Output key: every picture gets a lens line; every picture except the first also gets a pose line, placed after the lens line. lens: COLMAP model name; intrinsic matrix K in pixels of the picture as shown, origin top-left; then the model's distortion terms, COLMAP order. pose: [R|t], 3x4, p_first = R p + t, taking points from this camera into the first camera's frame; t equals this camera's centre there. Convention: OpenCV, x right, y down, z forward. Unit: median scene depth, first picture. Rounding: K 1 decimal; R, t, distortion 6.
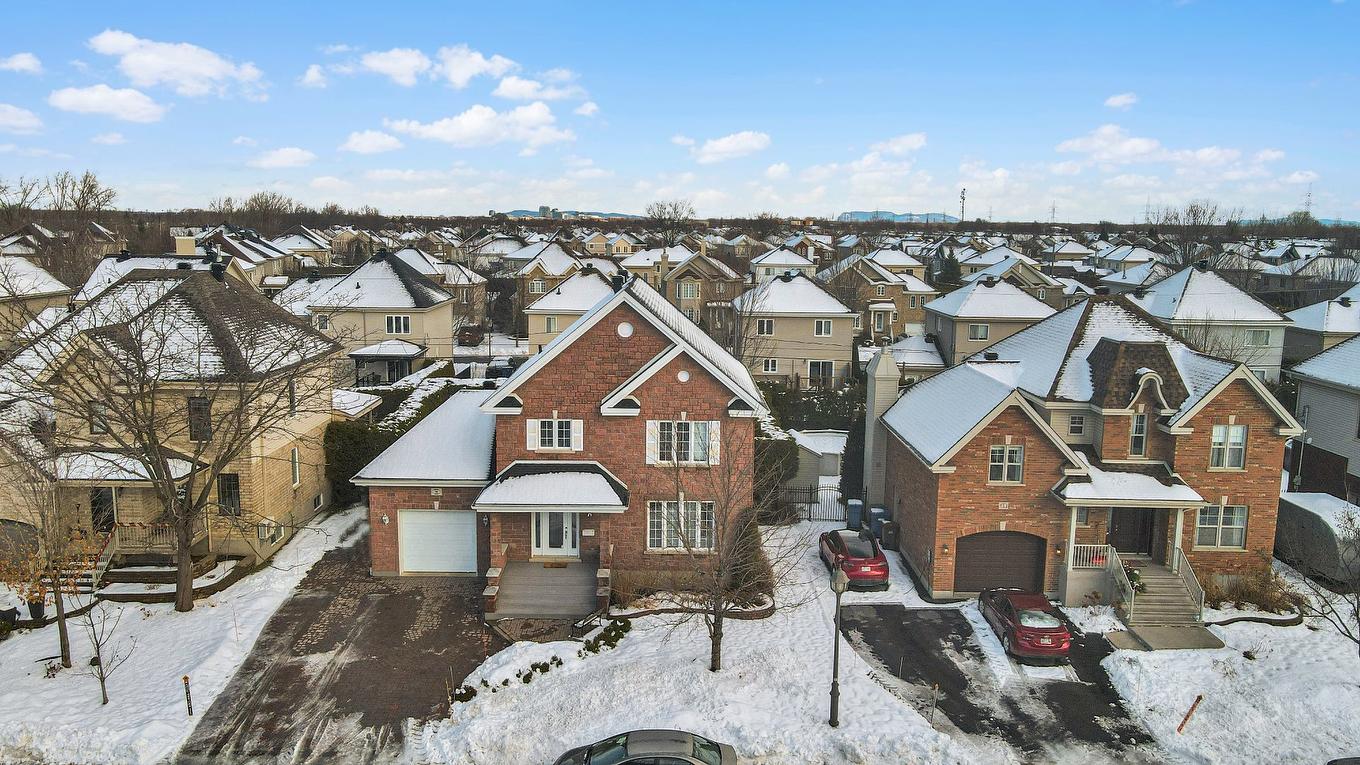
lens RADIAL K [[999.1, 0, 675.5], [0, 999.1, 382.6], [0, 0, 1]] dist [0.006679, 0.027144]
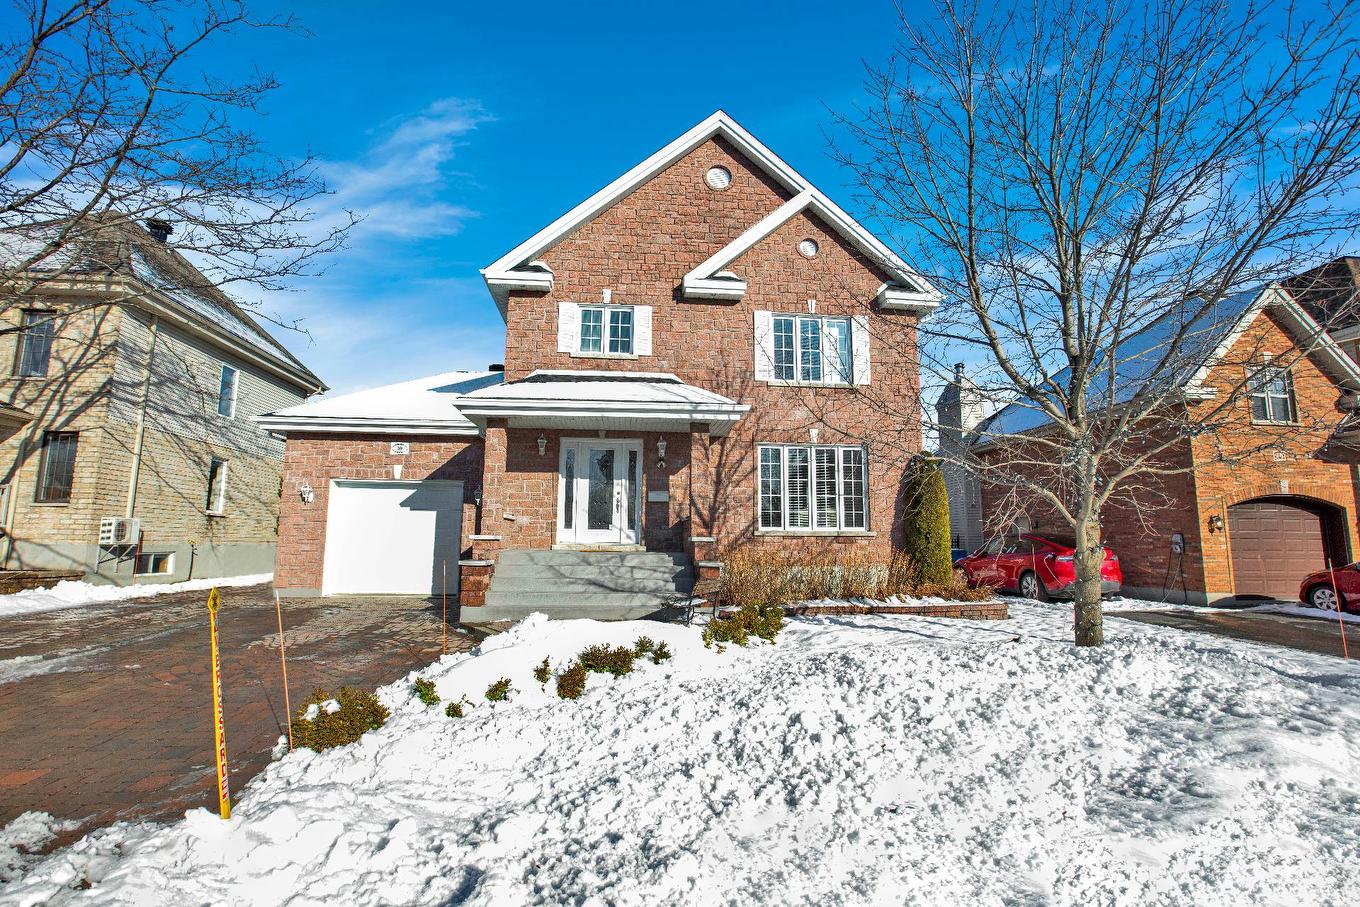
lens RADIAL K [[626.9, 0, 680.0], [0, 626.9, 453.5], [0, 0, 1]] dist [-0.033617, 0.000230]
pose [[0.995632, 0.010080, 0.092818, -0.110149], [0.017353, 0.956854, -0.290049, 0.234857], [-0.091737, 0.290393, 0.952500, 0.656583]]
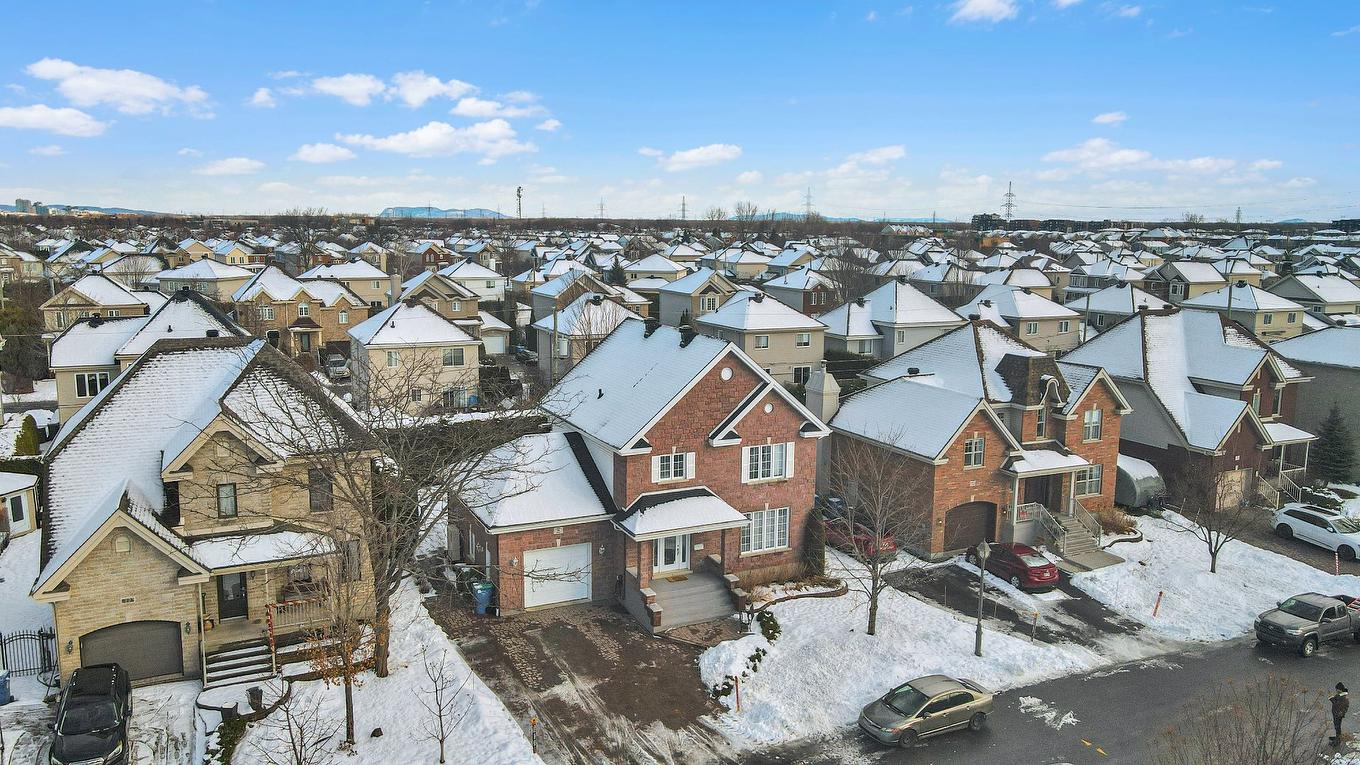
lens RADIAL K [[999.1, 0, 675.5], [0, 999.1, 382.6], [0, 0, 1]] dist [0.006679, 0.027144]
pose [[0.904100, -0.072709, 0.421089, -0.601634], [0.070970, 0.997281, 0.019824, -0.069244], [-0.421385, 0.011962, 0.906803, -0.059422]]
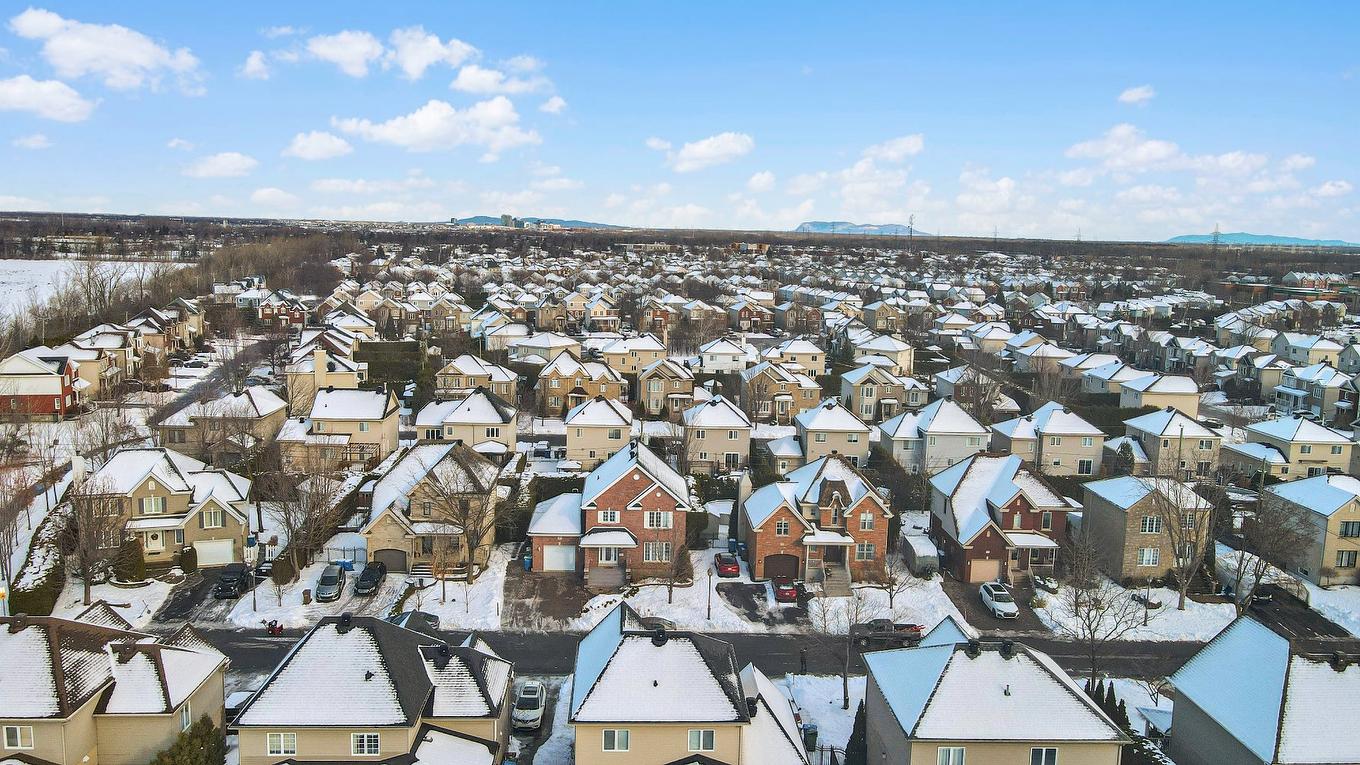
lens RADIAL K [[999.1, 0, 675.5], [0, 999.1, 382.6], [0, 0, 1]] dist [0.006679, 0.027144]
pose [[0.999200, 0.006695, 0.039421, -0.052618], [-0.006396, 0.999950, -0.007693, -0.276015], [-0.039471, 0.007435, 0.999193, -1.591419]]
